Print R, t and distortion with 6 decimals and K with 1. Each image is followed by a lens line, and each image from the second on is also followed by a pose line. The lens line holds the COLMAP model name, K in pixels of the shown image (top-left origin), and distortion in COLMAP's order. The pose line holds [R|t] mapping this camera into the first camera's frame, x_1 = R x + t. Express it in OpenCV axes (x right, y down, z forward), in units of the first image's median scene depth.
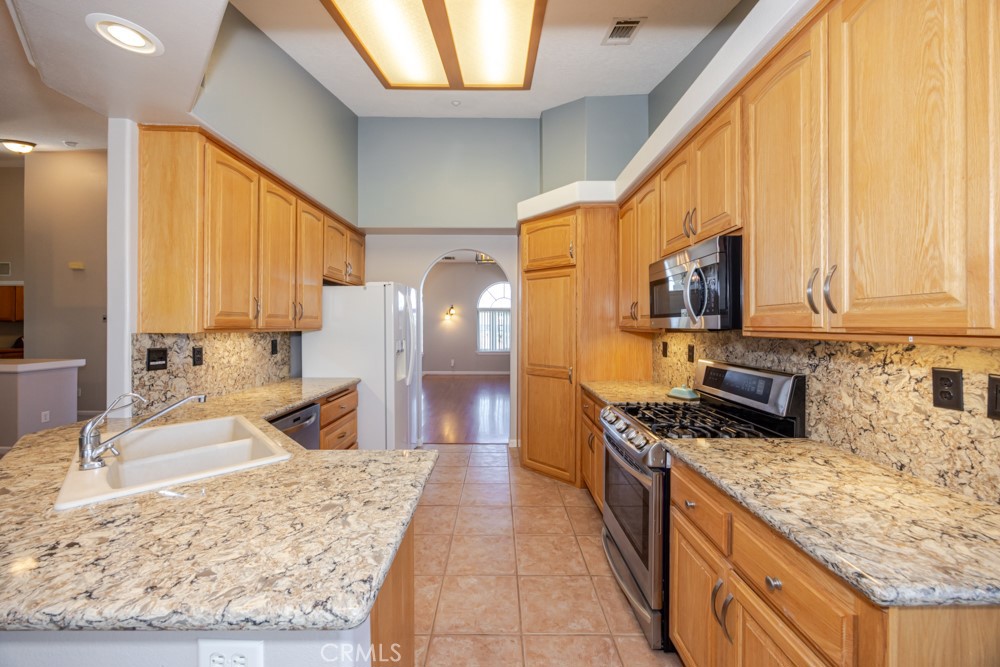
lens RADIAL K [[380.2, 0, 502.1], [0, 380.2, 326.9], [0, 0, 1]] dist [-0.006046, -0.000343]
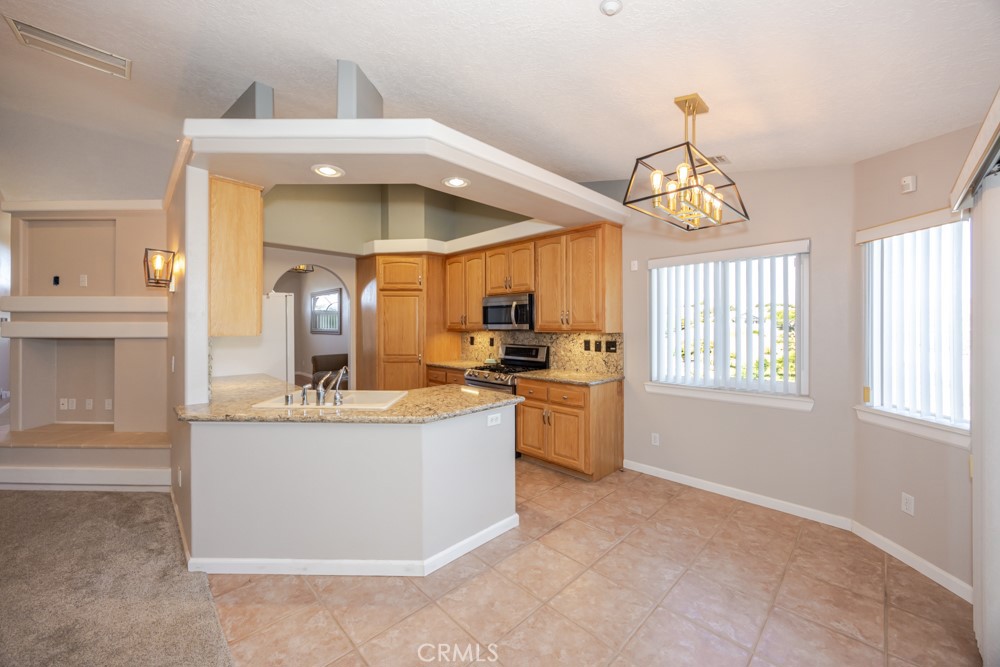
lens RADIAL K [[380.2, 0, 498.5], [0, 380.2, 326.3], [0, 0, 1]] dist [-0.006046, -0.000343]
pose [[0.715280, -0.002616, 0.698833, -0.898698], [0.004198, 0.999991, -0.000554, -0.010182], [-0.698825, 0.003330, 0.715284, -0.465570]]
